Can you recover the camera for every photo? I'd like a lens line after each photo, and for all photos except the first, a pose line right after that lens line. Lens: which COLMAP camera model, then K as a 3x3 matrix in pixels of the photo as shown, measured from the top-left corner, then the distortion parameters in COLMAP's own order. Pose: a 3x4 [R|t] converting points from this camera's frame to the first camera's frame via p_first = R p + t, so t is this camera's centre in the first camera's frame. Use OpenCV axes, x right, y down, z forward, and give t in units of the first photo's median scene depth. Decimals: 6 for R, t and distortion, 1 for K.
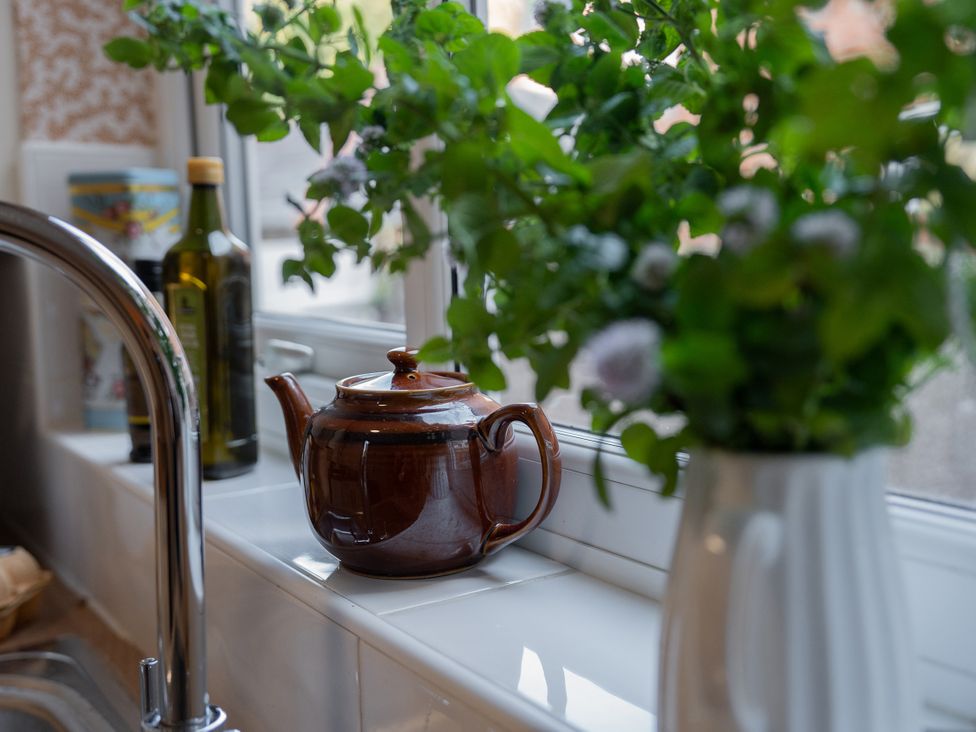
lens RADIAL K [[1119.7, 0, 488.0], [0, 1119.7, 366.0], [0, 0, 1]] dist [0.067642, 0.007248]
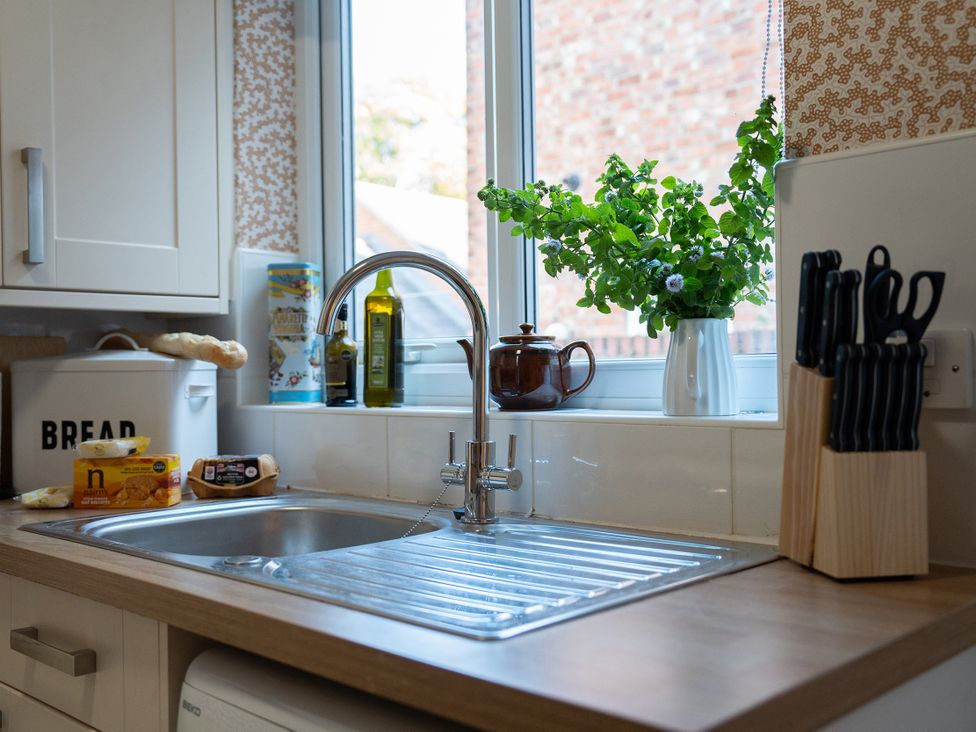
lens RADIAL K [[1038.0, 0, 488.0], [0, 1038.0, 366.0], [0, 0, 1]] dist [0.001961, -0.003098]
pose [[0.976661, 0.018994, 0.213947, -0.368806], [0.009364, 0.991370, -0.130759, 0.214933], [-0.214584, 0.129710, 0.968054, -0.682004]]
